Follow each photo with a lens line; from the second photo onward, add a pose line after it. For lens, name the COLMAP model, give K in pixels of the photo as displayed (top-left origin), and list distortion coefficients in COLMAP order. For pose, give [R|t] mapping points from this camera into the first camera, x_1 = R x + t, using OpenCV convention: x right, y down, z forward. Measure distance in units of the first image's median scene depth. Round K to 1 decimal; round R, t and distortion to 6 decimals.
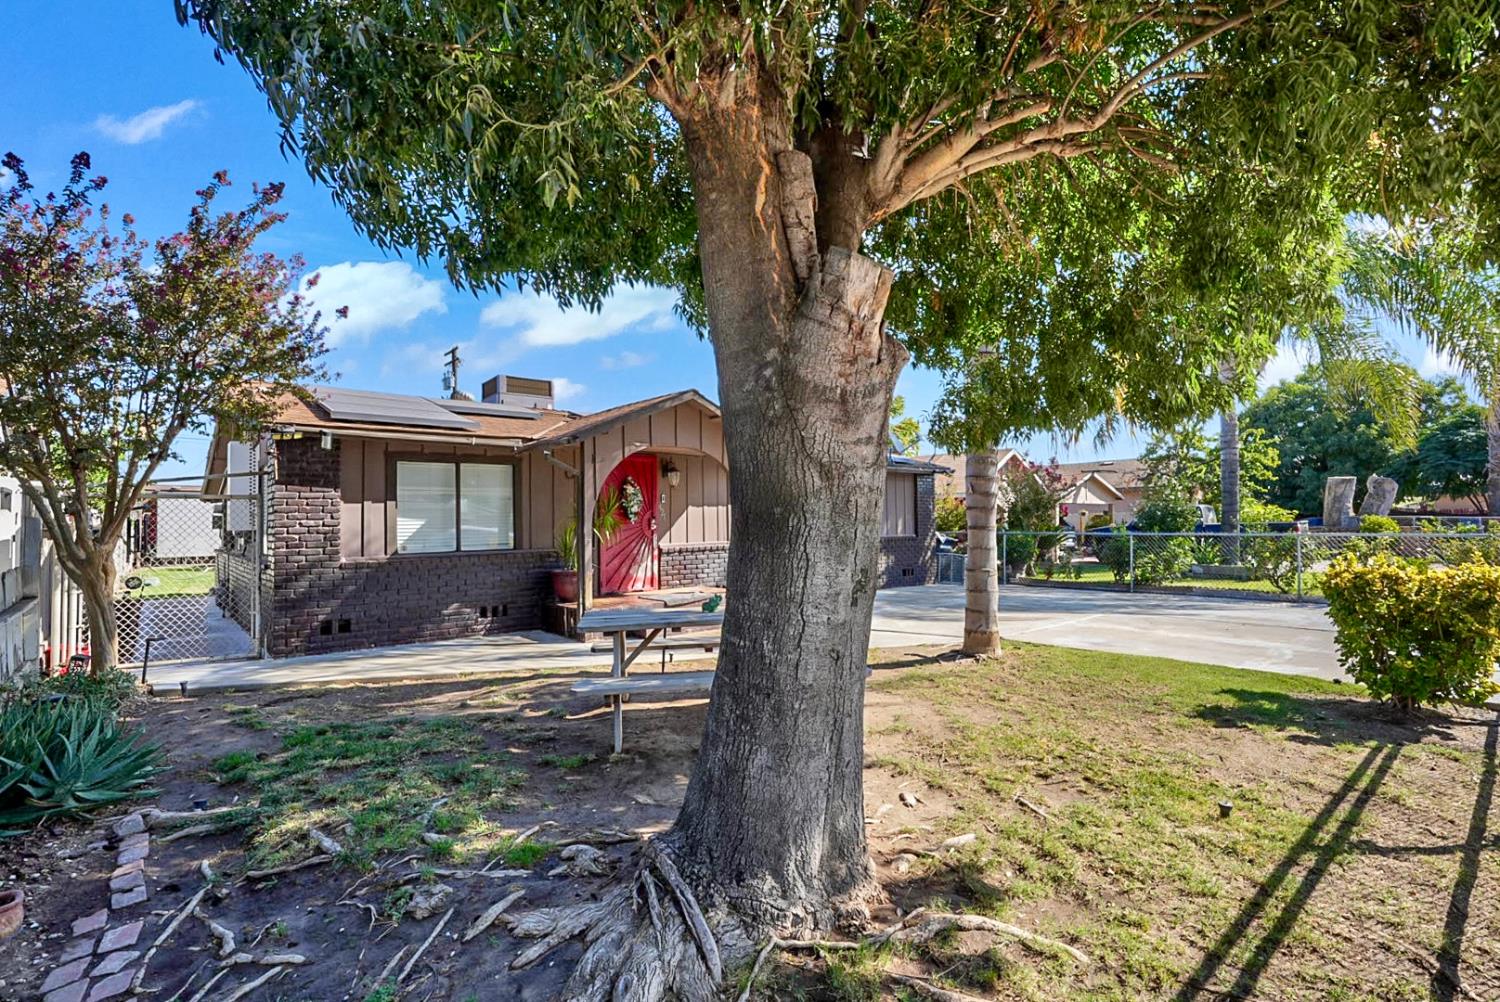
lens RADIAL K [[686.3, 0, 752.1], [0, 686.3, 506.2], [0, 0, 1]] dist [-0.000145, 0.000209]
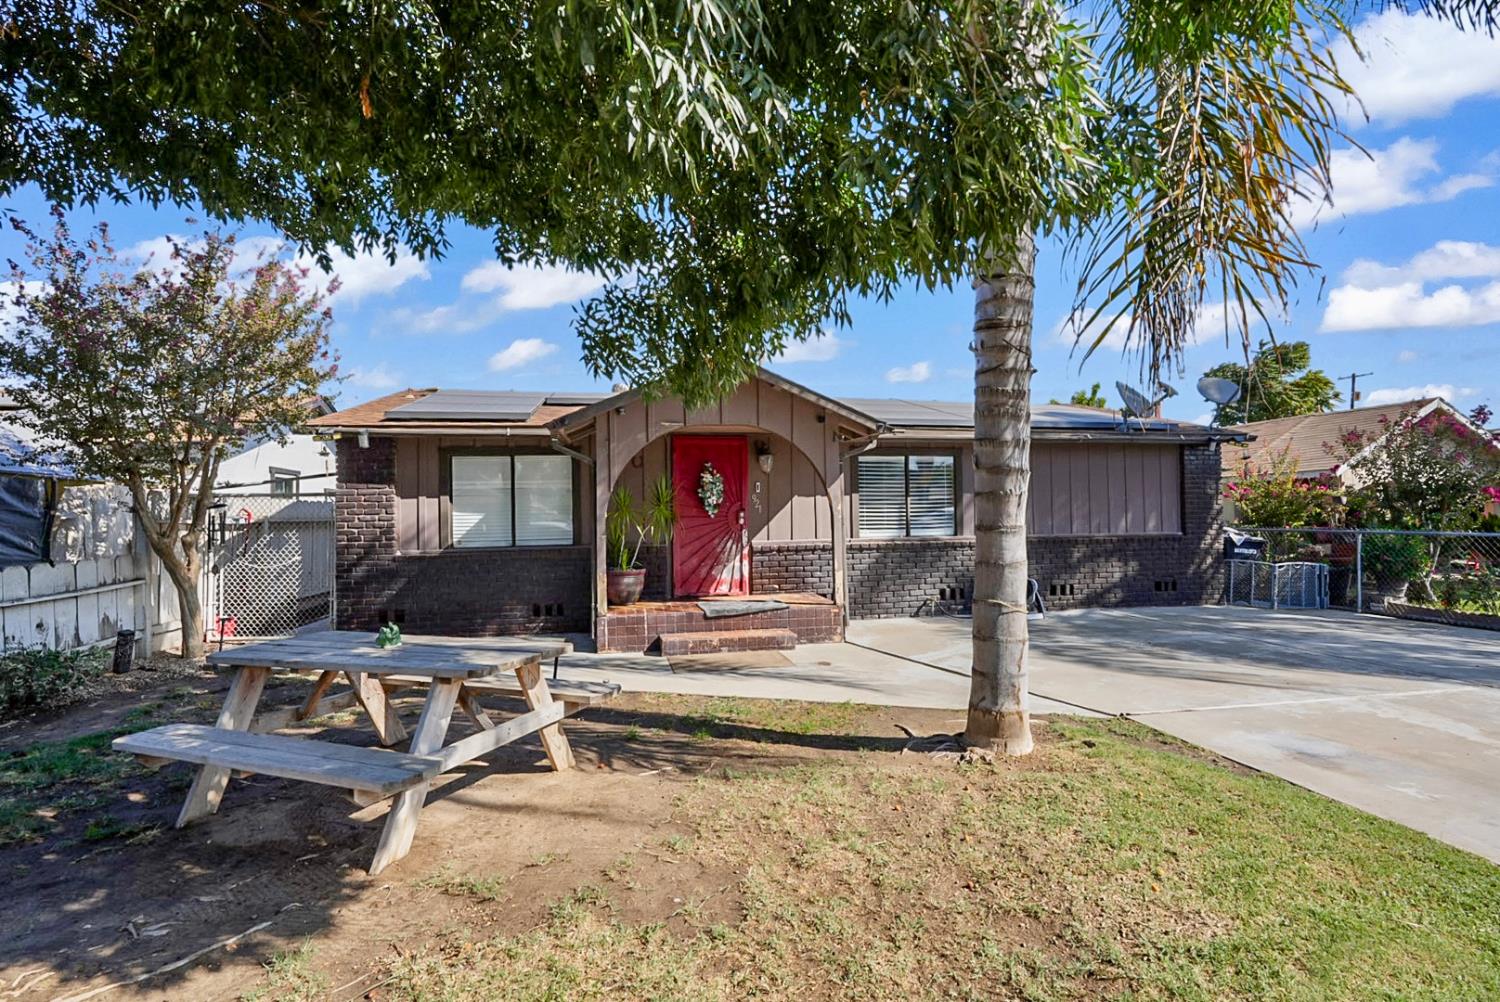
lens RADIAL K [[686.3, 0, 753.1], [0, 686.3, 506.6], [0, 0, 1]] dist [-0.000145, 0.000209]
pose [[0.870200, -0.006695, -0.492653, 0.298559], [0.013904, 0.999843, 0.010971, 0.003019], [0.492502, -0.016397, 0.870157, 0.272318]]
